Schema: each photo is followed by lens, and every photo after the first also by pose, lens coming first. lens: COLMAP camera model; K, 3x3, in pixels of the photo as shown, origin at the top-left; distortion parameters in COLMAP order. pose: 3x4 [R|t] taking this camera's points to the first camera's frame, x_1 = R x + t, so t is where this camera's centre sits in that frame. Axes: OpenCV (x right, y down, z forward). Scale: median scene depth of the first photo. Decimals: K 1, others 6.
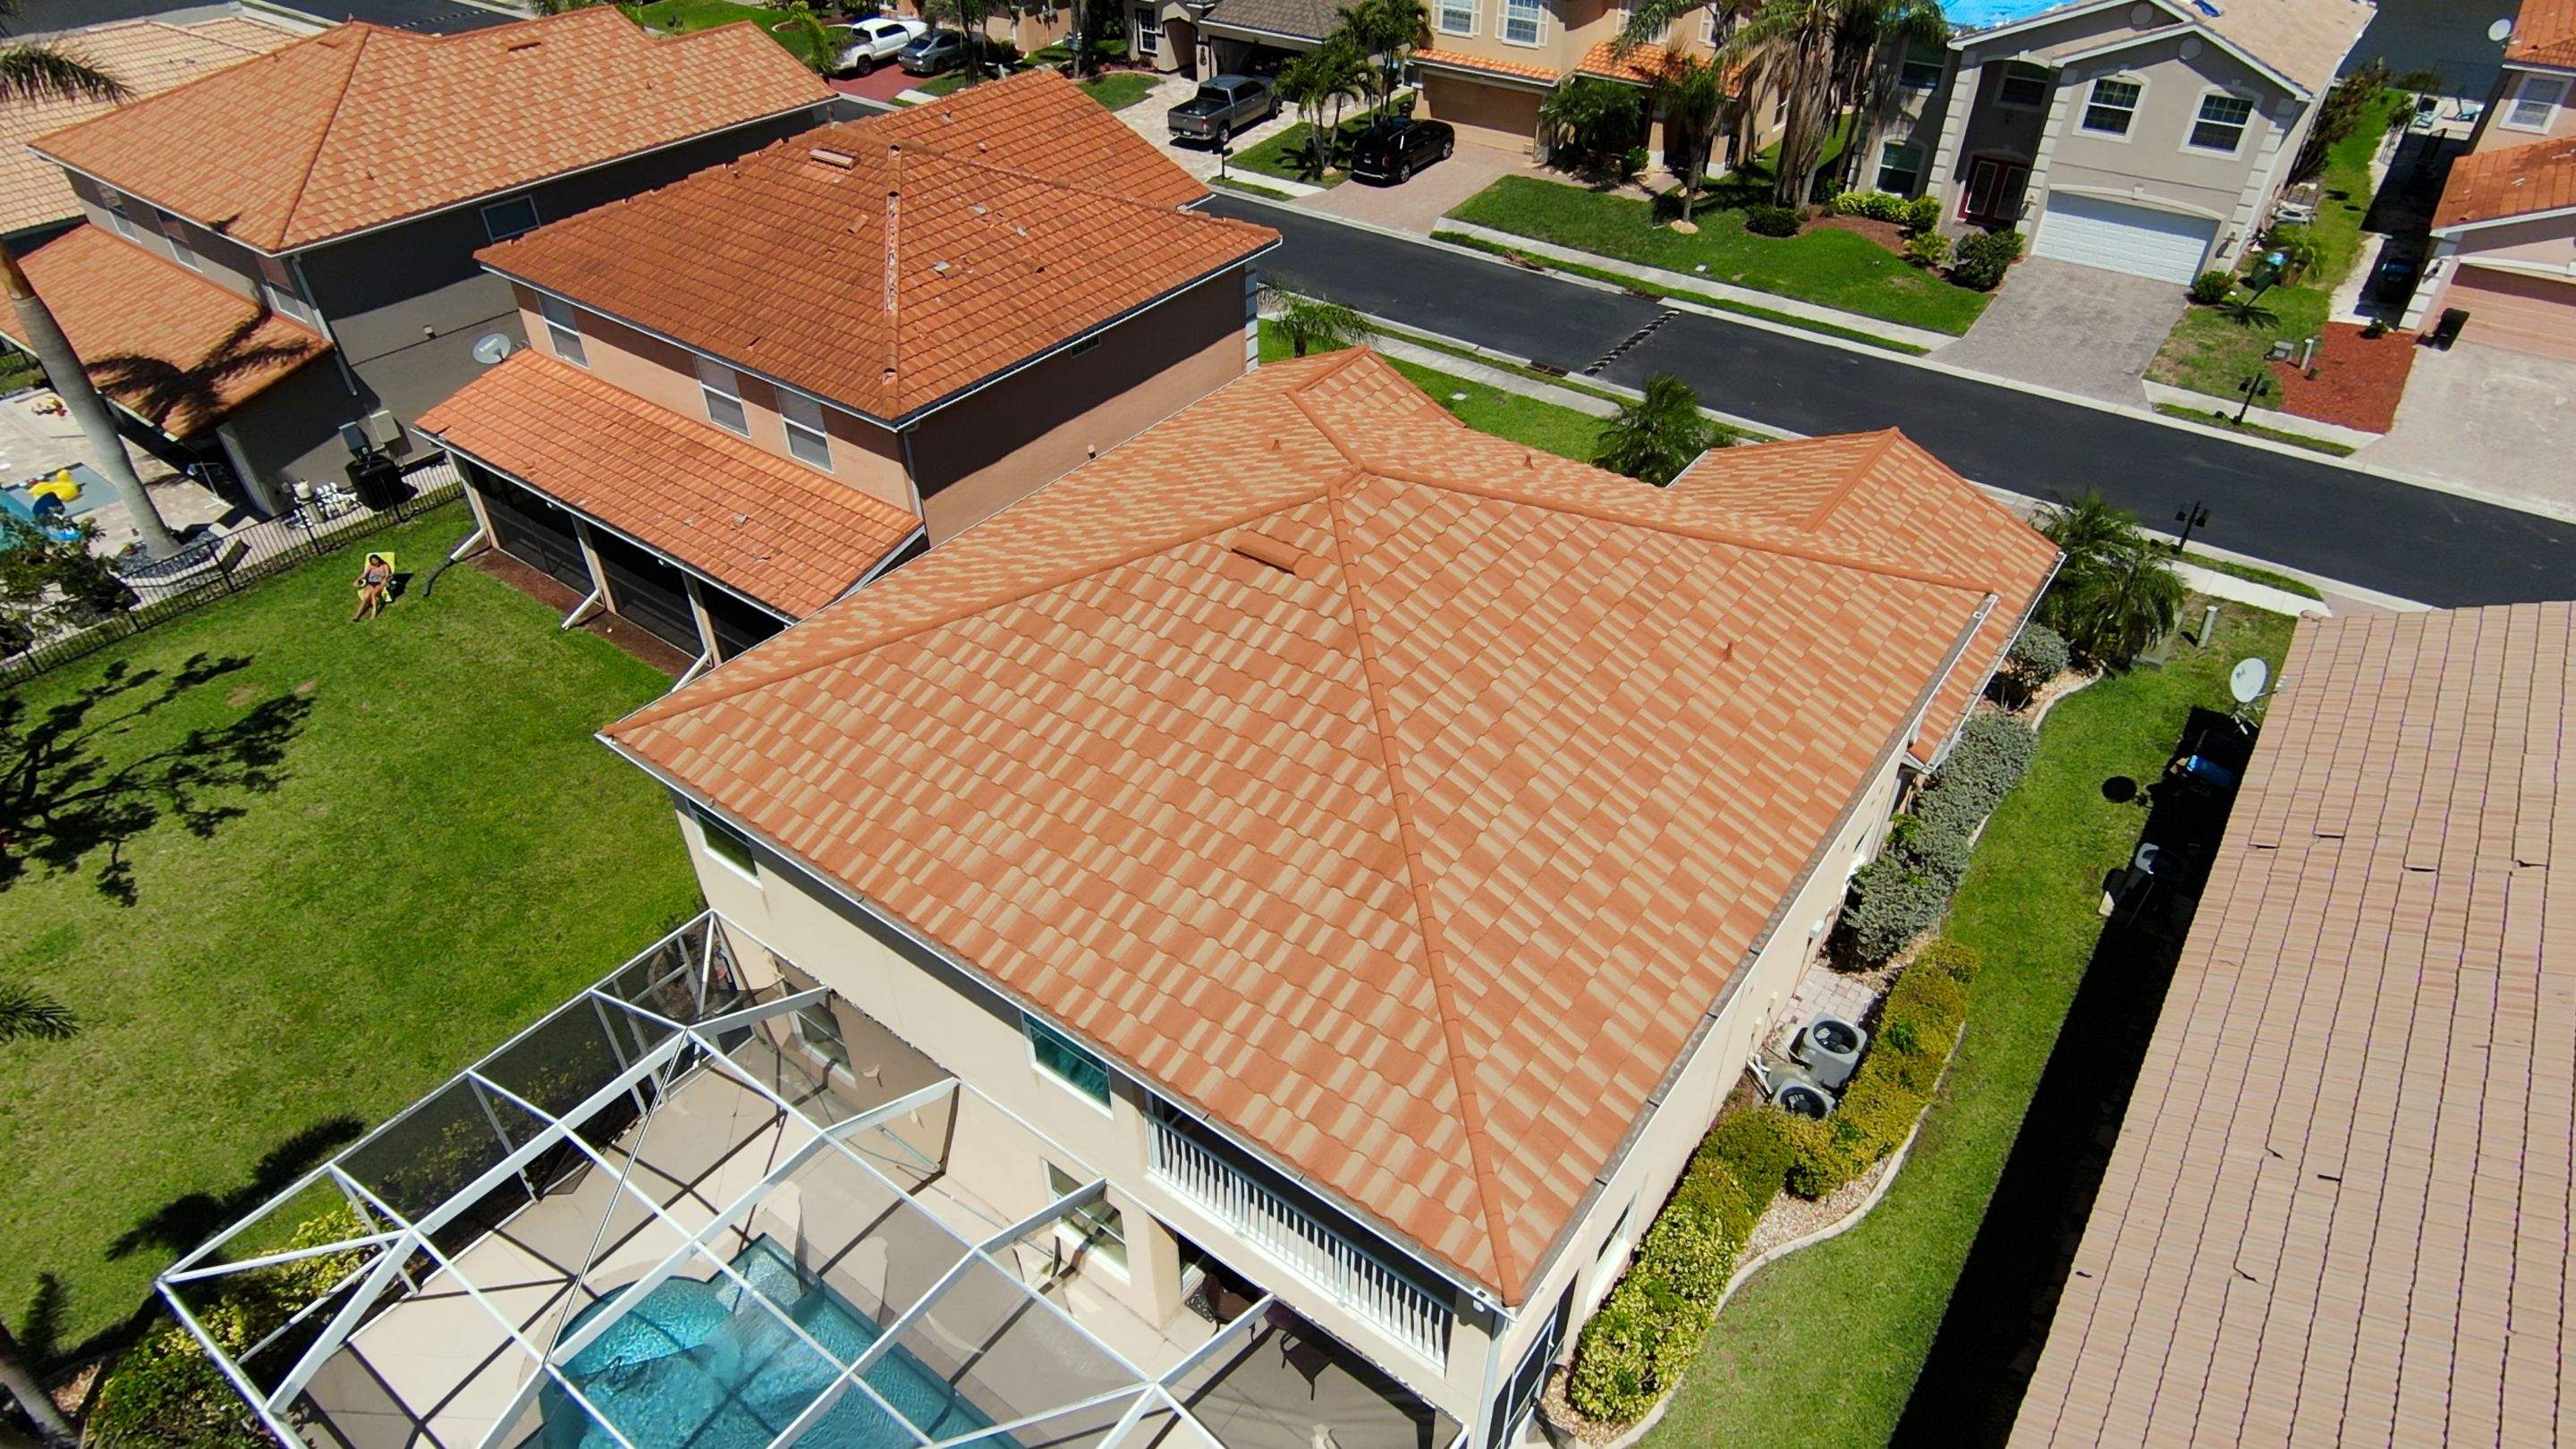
lens RADIAL K [[1456.2, 0, 1294.8], [0, 1456.2, 727.1], [0, 0, 1]] dist [0.010069, -0.004409]
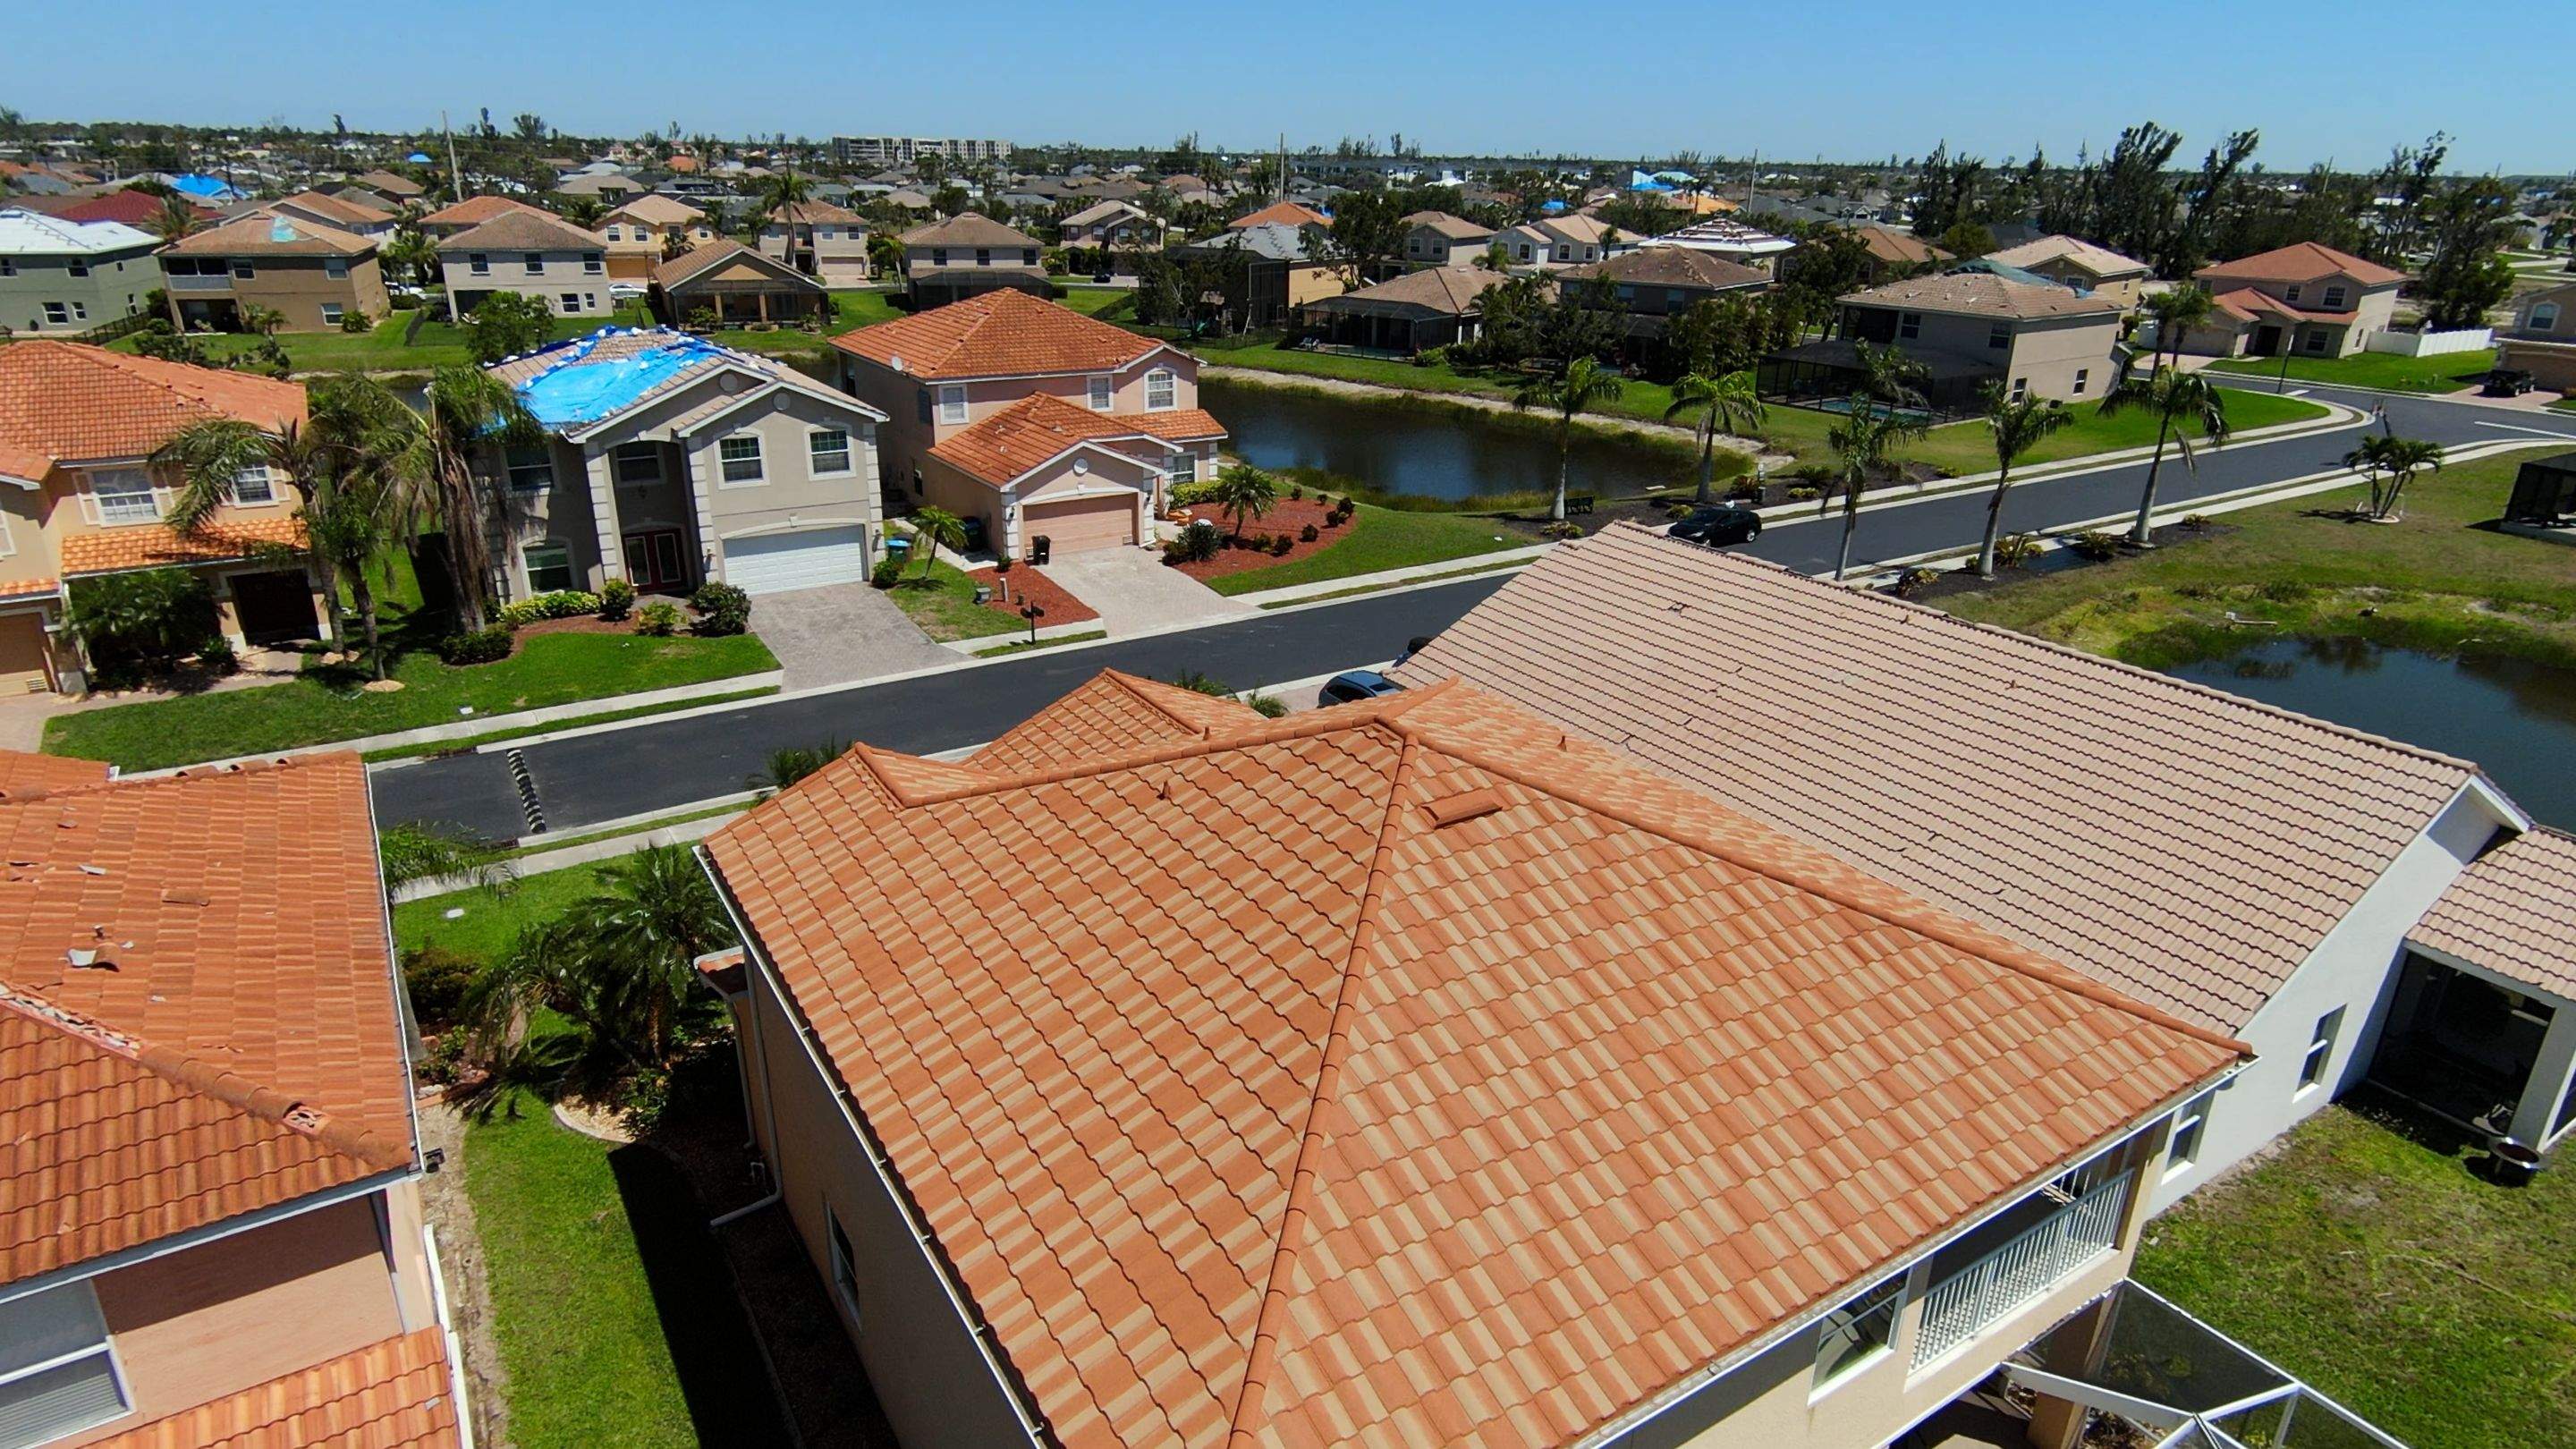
lens RADIAL K [[1456.2, 0, 1292.9], [0, 1456.2, 725.0], [0, 0, 1]] dist [0.010069, -0.004409]
pose [[0.357691, -0.333676, 0.872191, -0.330188], [0.559359, 0.824450, 0.086015, -0.119122], [-0.747780, 0.457102, 0.481543, 0.244768]]
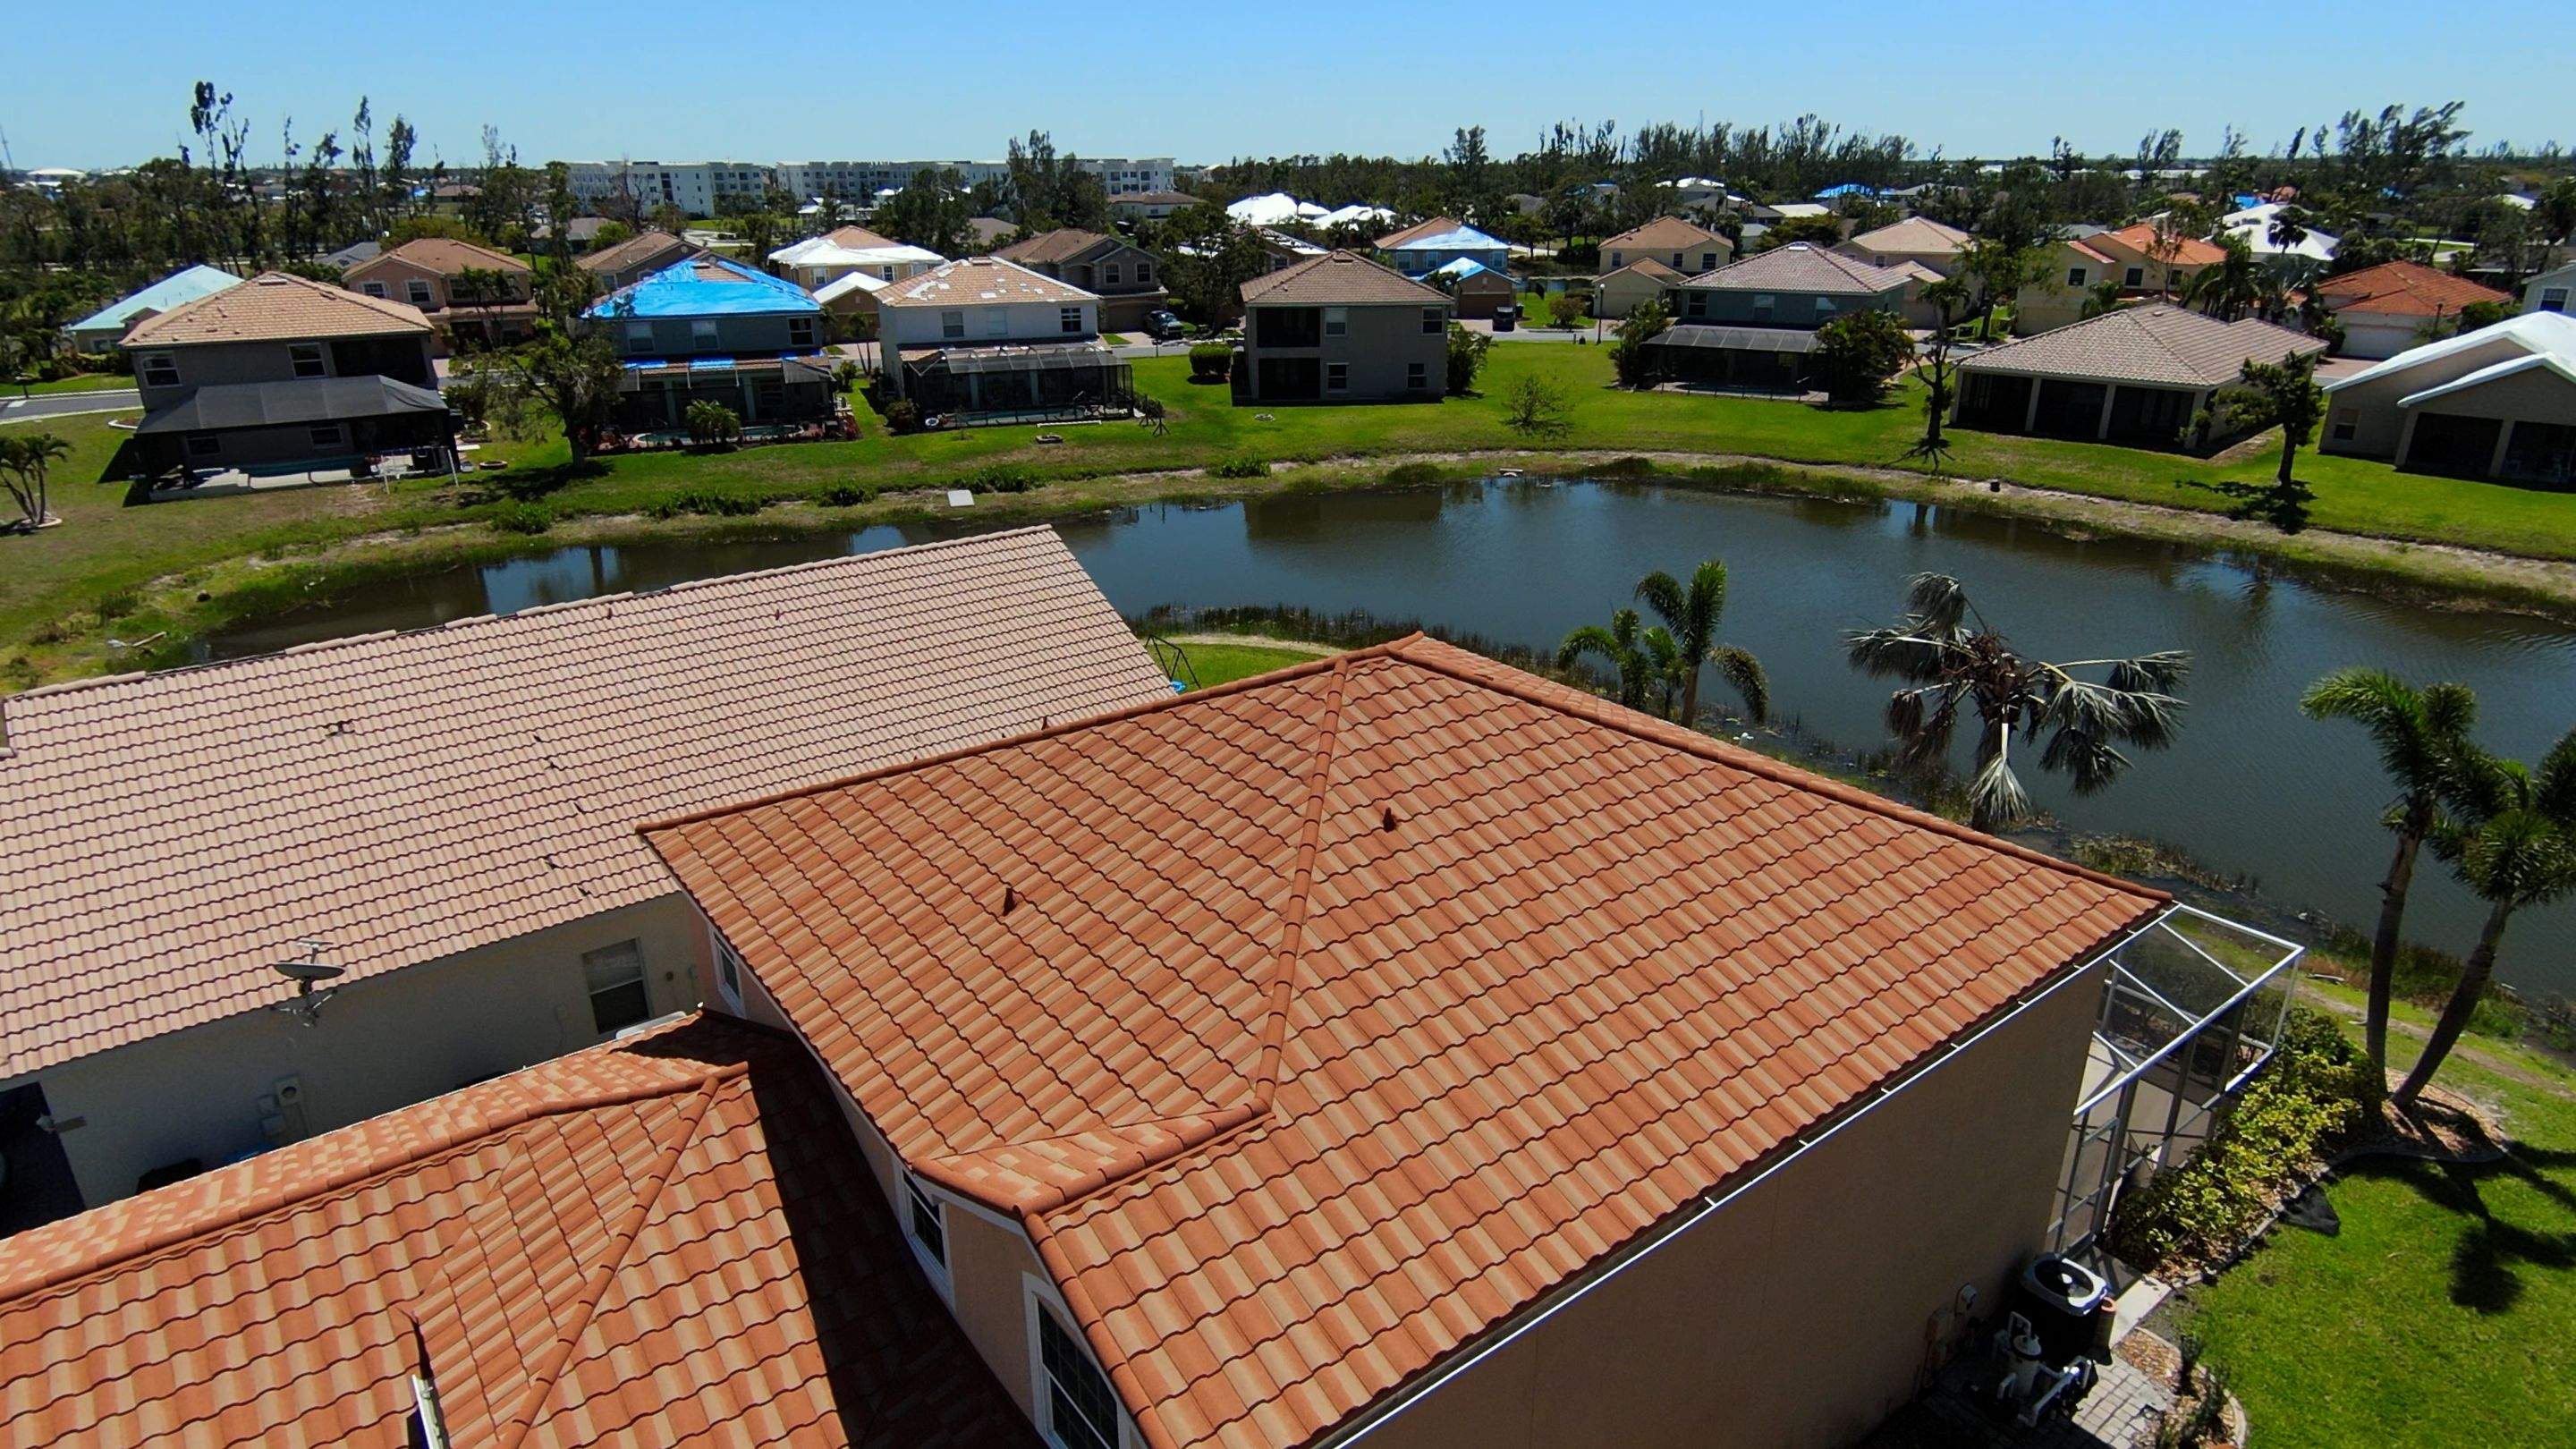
lens RADIAL K [[1456.2, 0, 1286.7], [0, 1456.2, 720.7], [0, 0, 1]] dist [0.010069, -0.004409]
pose [[-0.958377, -0.095285, 0.269135, -0.072750], [0.181225, 0.525385, 0.831341, -0.390483], [-0.220613, 0.845513, -0.486249, 0.619595]]
